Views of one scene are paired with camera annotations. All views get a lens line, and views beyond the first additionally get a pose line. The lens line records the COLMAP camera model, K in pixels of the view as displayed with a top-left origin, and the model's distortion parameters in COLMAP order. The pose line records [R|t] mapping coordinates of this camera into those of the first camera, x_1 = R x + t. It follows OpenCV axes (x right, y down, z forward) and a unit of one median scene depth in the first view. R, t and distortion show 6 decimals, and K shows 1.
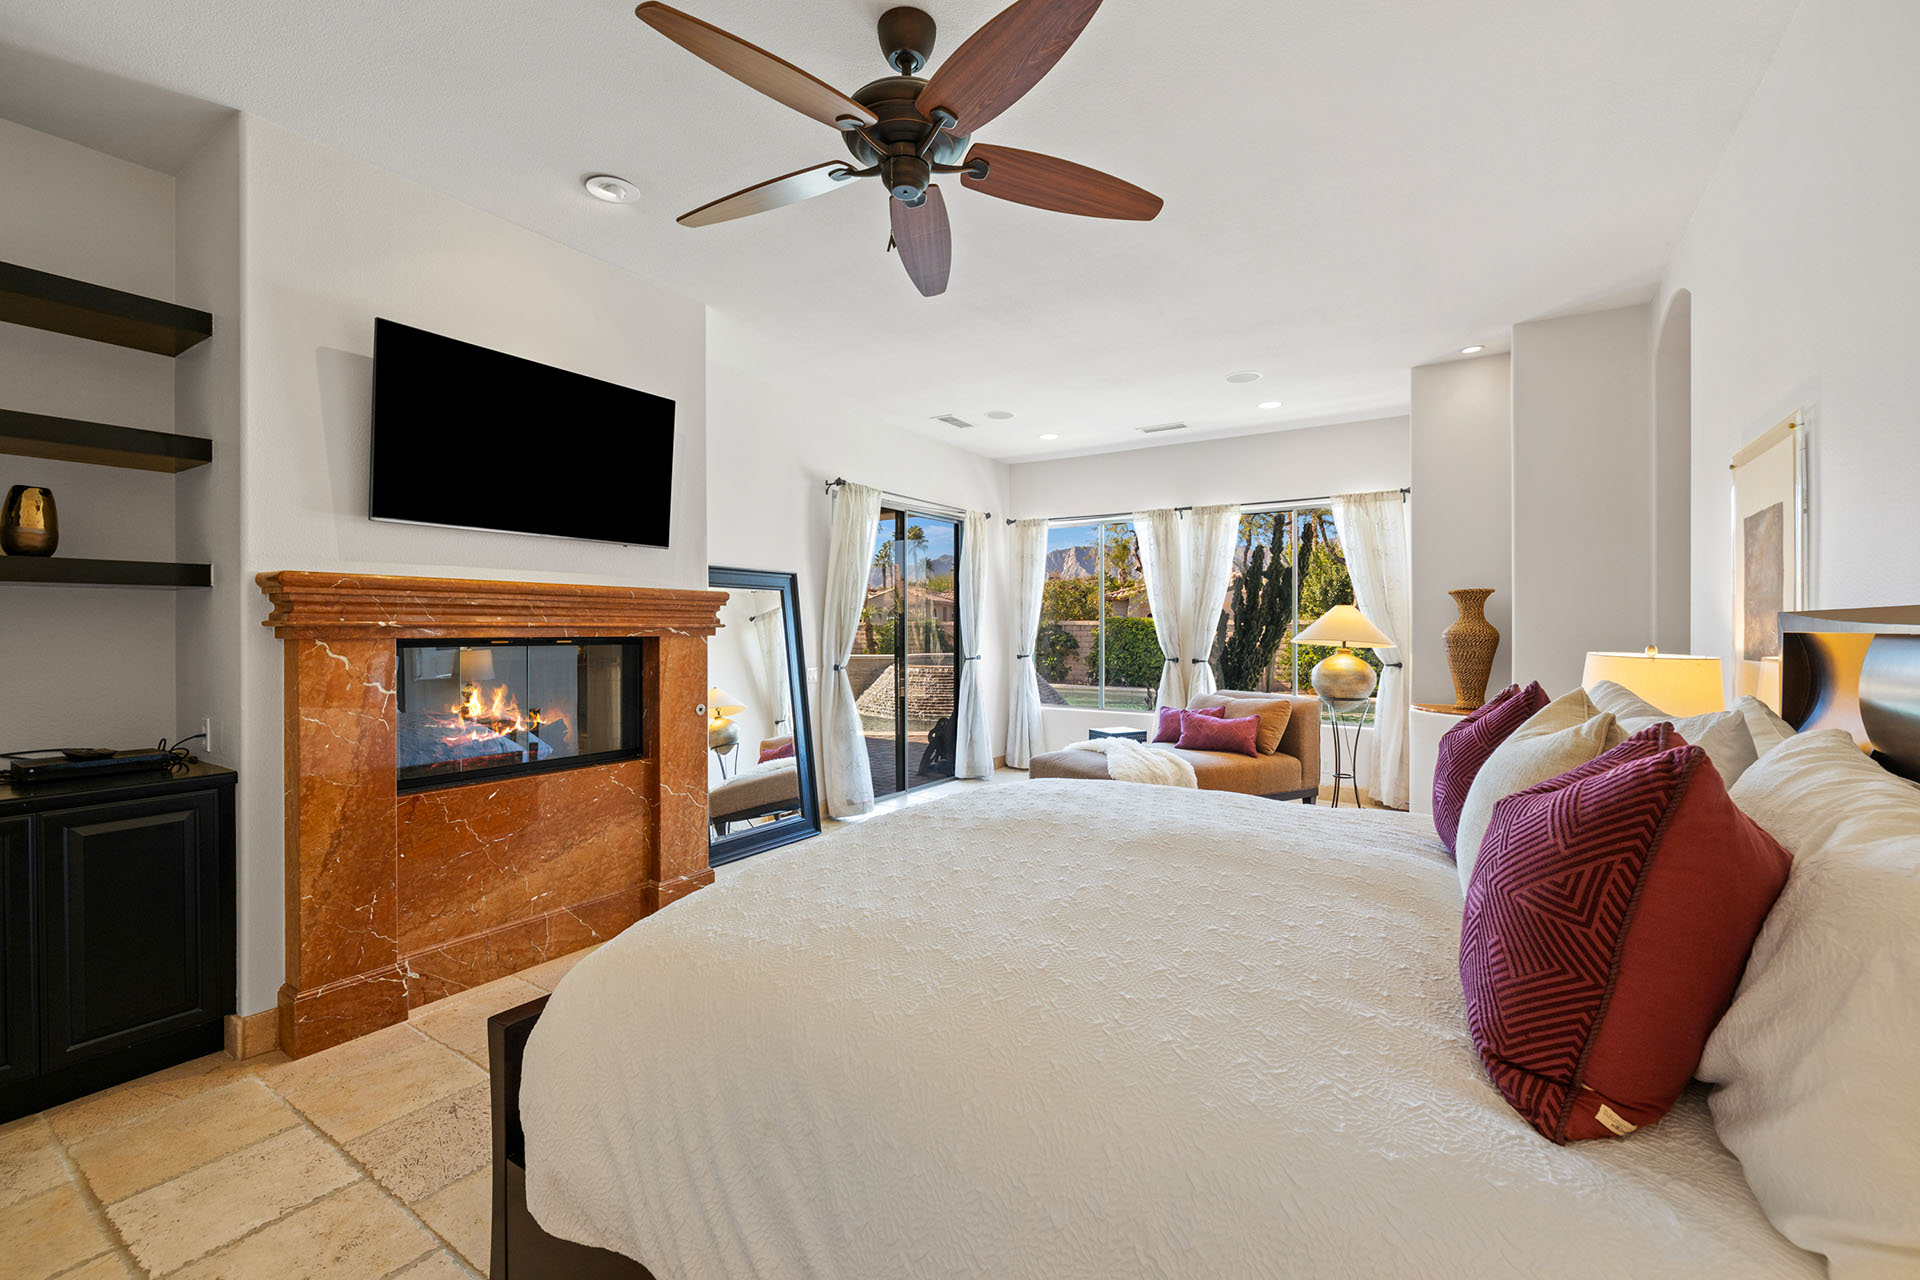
lens RADIAL K [[804.5, 0, 964.3], [0, 804.5, 628.8], [0, 0, 1]] dist [0.002892, -0.000772]
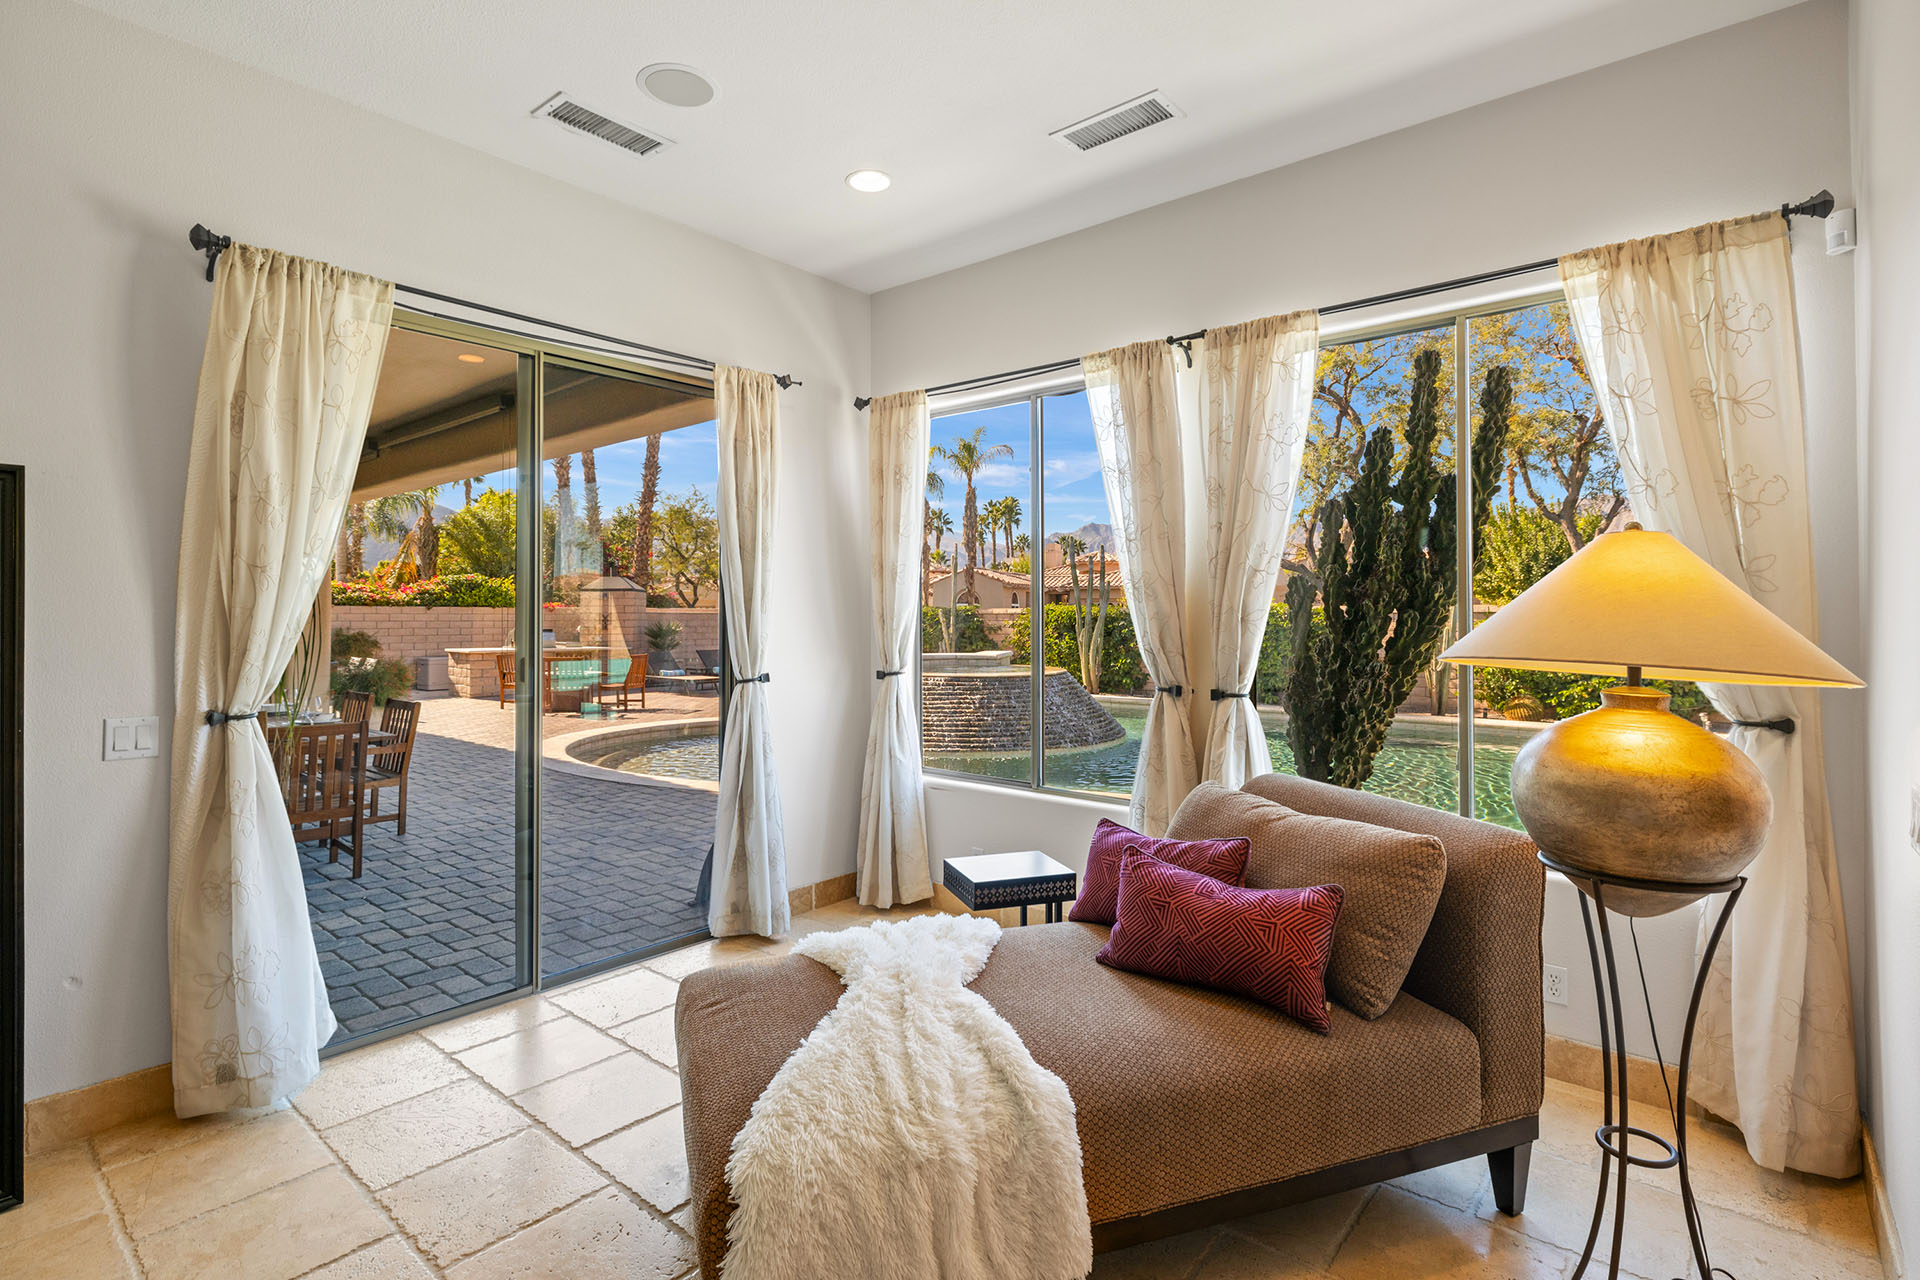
lens RADIAL K [[933.0, 0, 960.3], [0, 933.0, 599.9], [0, 0, 1]] dist [-0.002532, 0.000065]
pose [[0.992268, -0.002615, -0.124084, 0.210880], [0.000124, 0.999798, -0.020081, 0.000326], [0.124111, 0.019910, 0.992069, 0.489657]]
